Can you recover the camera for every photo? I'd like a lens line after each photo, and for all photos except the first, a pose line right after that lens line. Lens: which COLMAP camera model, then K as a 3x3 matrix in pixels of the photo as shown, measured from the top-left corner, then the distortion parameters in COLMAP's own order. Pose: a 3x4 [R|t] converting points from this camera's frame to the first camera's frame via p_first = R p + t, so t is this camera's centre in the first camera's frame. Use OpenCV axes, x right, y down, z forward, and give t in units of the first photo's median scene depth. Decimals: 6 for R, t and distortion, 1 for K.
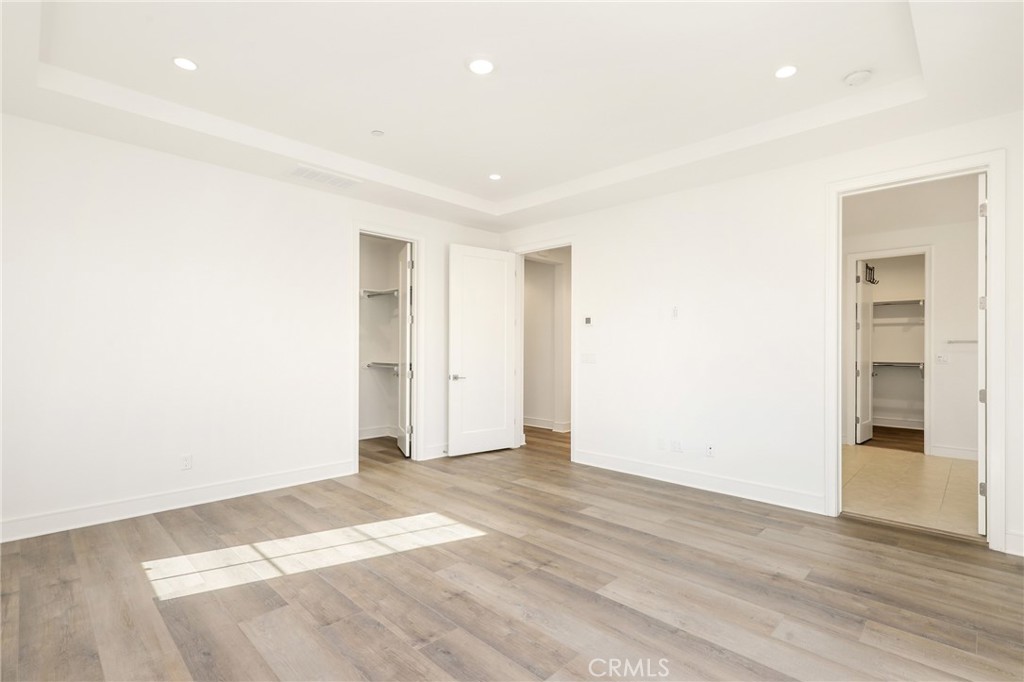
lens RADIAL K [[470.5, 0, 511.0], [0, 470.5, 350.4], [0, 0, 1]] dist [-0.000084, -0.000212]
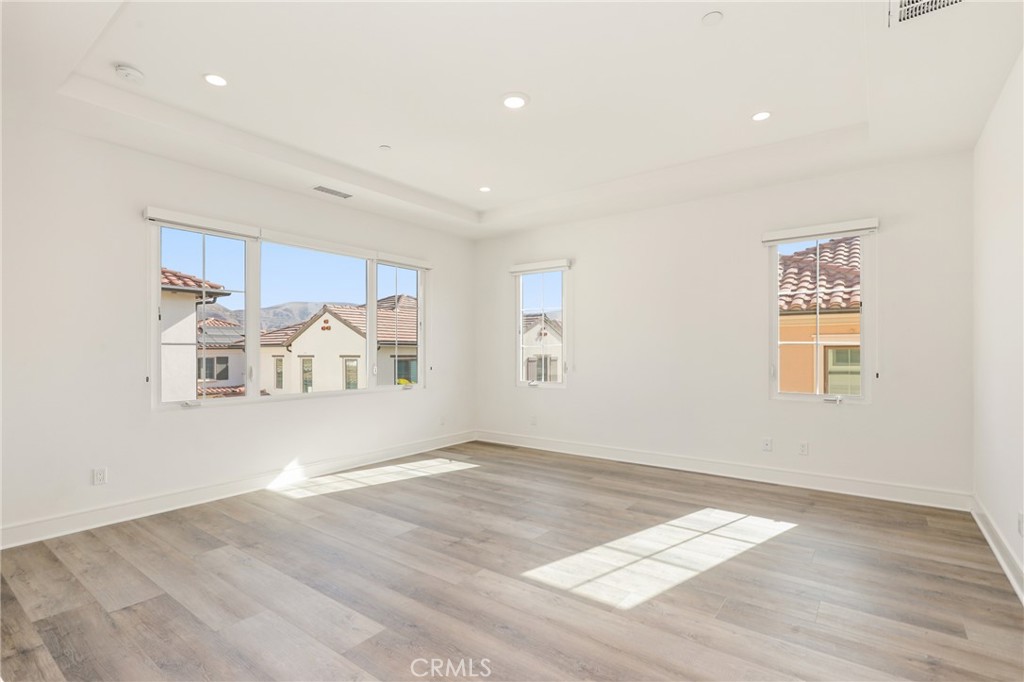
lens RADIAL K [[470.5, 0, 511.0], [0, 470.5, 350.4], [0, 0, 1]] dist [-0.000084, -0.000212]
pose [[-0.991096, -0.000642, -0.133151, 0.085448], [-0.000728, 1.000000, 0.000596, 0.012022], [0.133151, 0.000687, -0.991096, 1.968058]]
